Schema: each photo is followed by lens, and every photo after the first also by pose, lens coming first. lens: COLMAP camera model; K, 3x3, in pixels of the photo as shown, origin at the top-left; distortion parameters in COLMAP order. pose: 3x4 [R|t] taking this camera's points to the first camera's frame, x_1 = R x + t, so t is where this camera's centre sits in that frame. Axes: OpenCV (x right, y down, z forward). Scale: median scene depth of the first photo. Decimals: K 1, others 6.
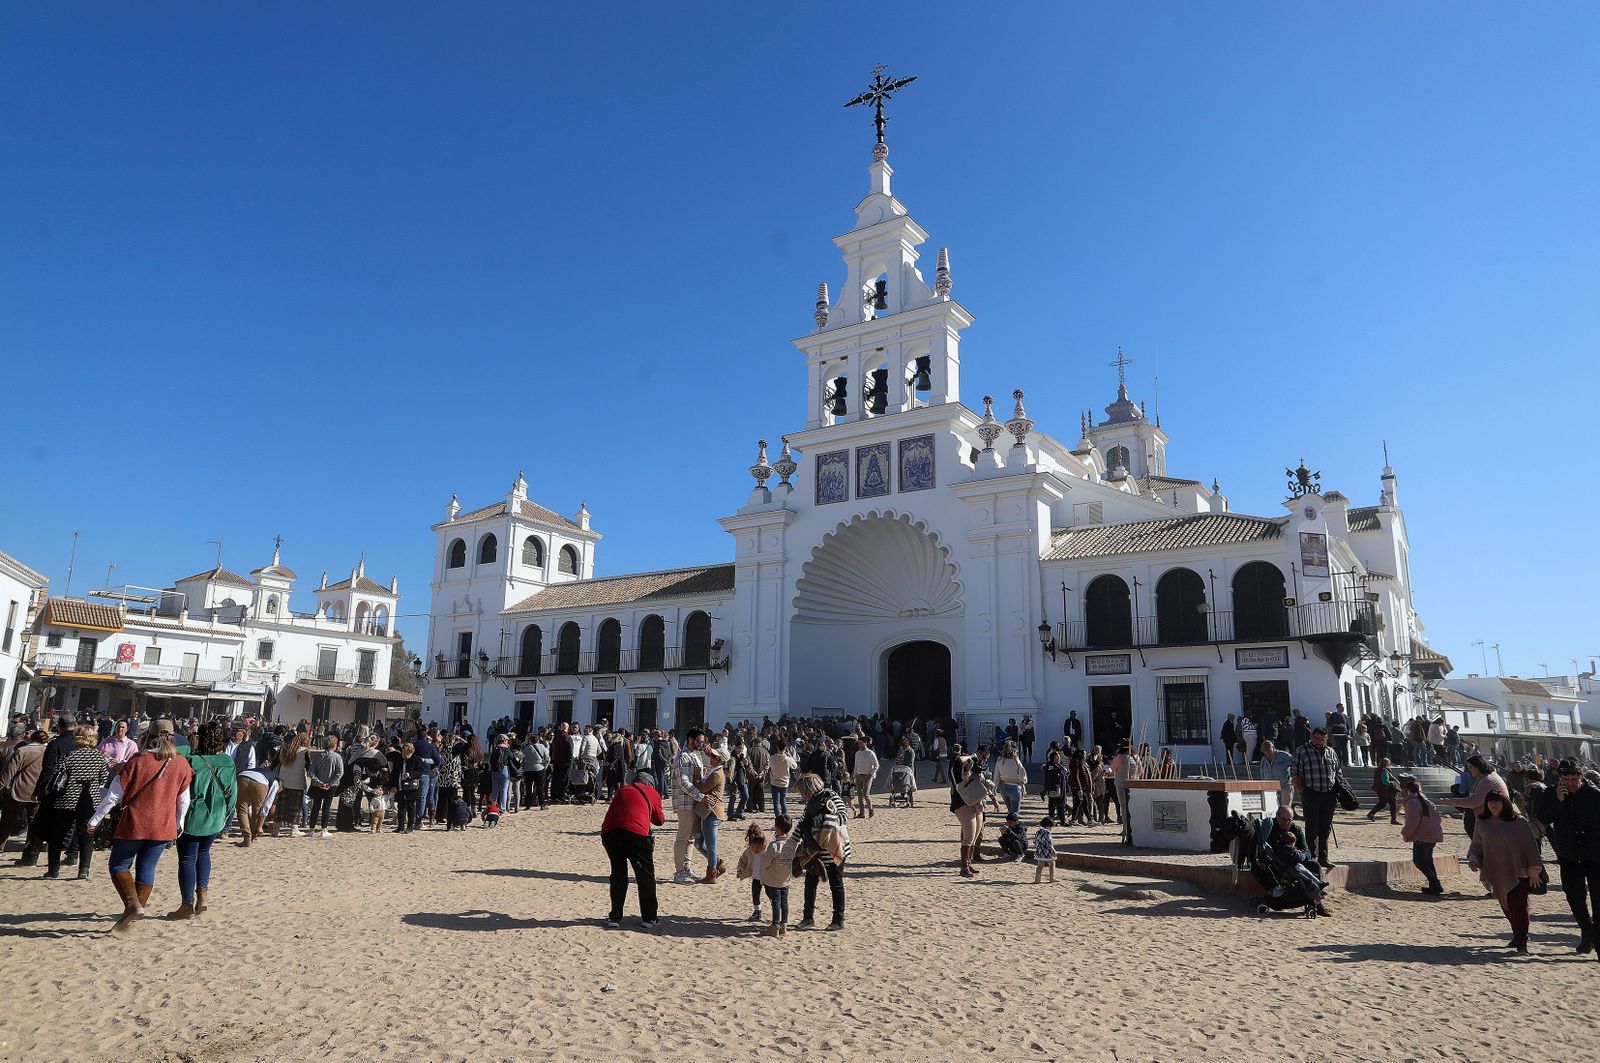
lens RADIAL K [[1043.8, 0, 800.0], [0, 1043.8, 531.5], [0, 0, 1]] dist [-0.071448, 0.078346]
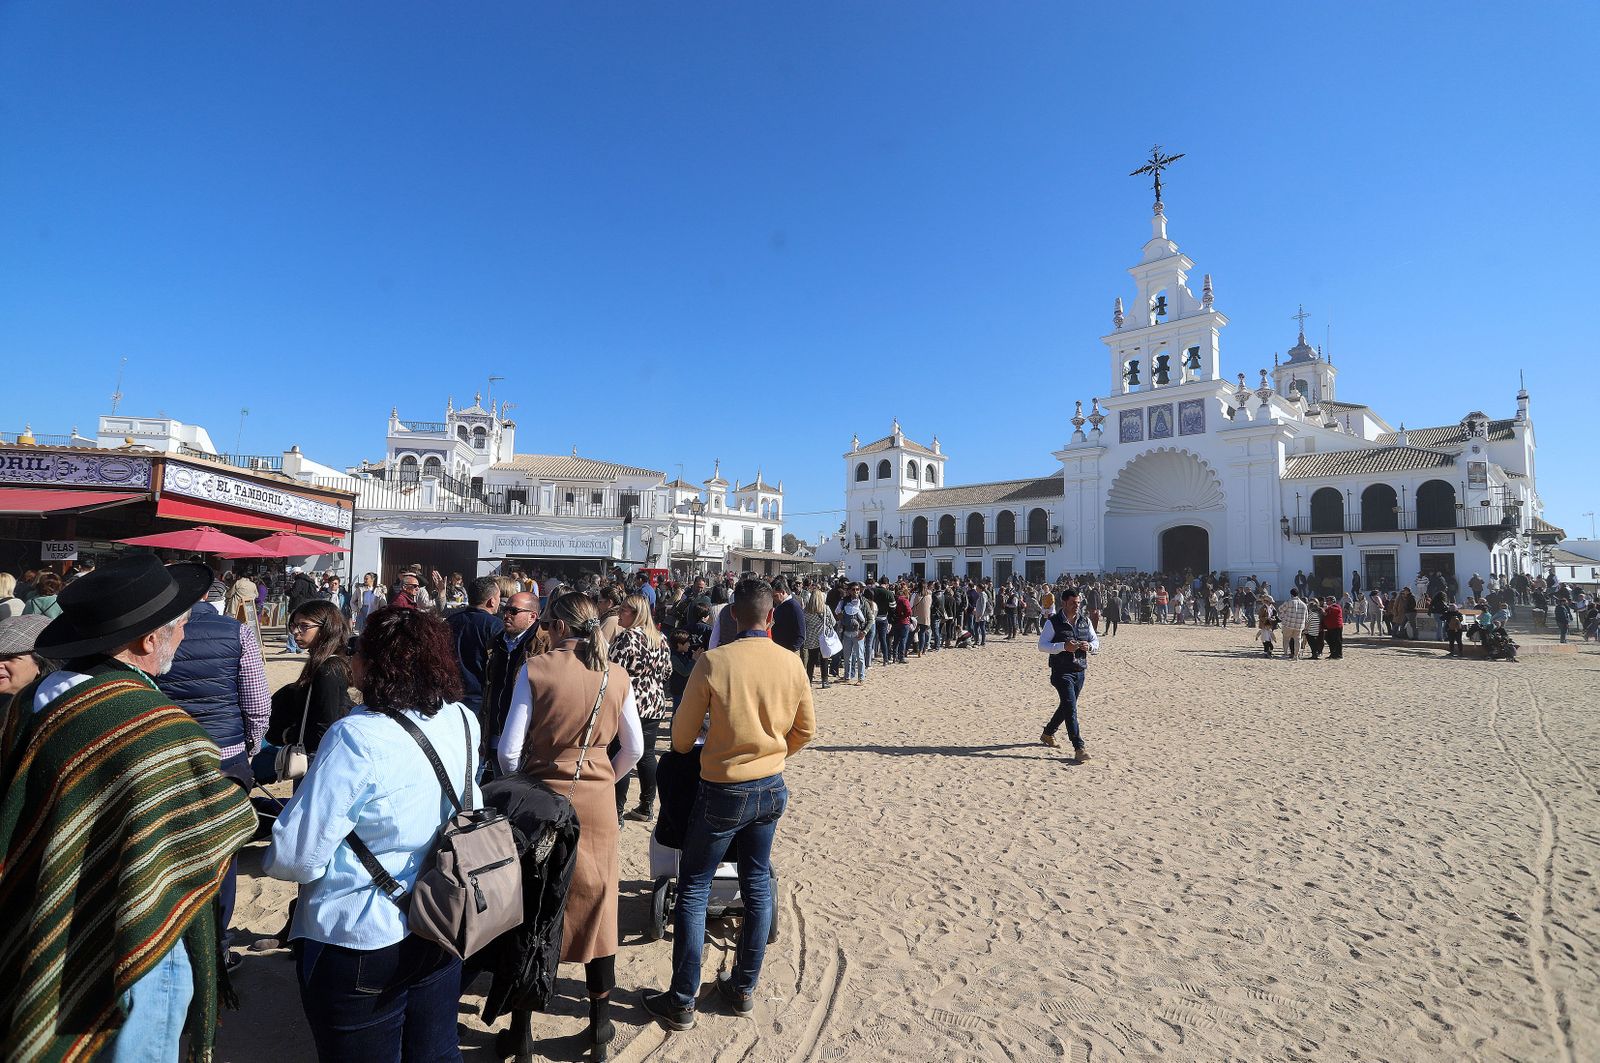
lens RADIAL K [[792.1, 0, 800.0], [0, 792.1, 531.5], [0, 0, 1]] dist [-0.067500, 0.033137]
pose [[0.976167, -0.010854, -0.216748, -0.193826], [0.039786, 0.990772, 0.129568, -0.062384], [0.213341, -0.135103, 0.967591, -0.278864]]
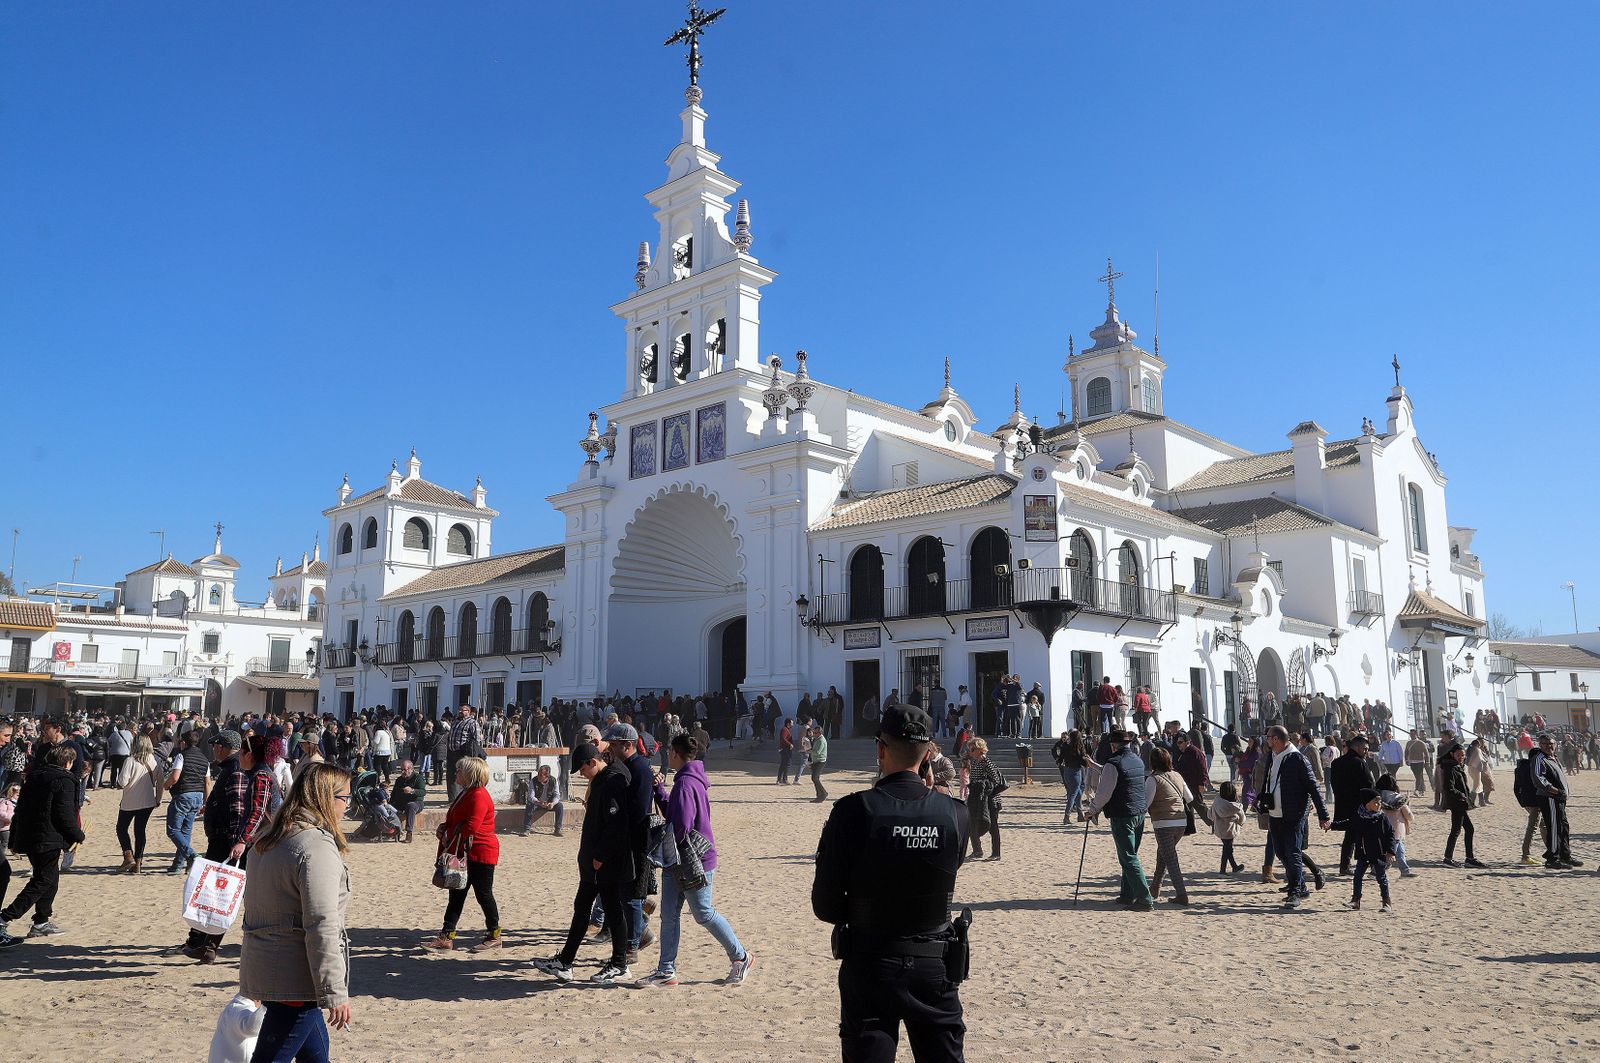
lens RADIAL K [[1275.5, 0, 800.0], [0, 1275.5, 531.5], [0, 0, 1]] dist [-0.041481, 0.096324]
pose [[0.988458, -0.043824, -0.145020, 0.317931], [0.050682, 0.997748, 0.043939, -0.019823], [0.142768, -0.050782, 0.988453, -0.135852]]
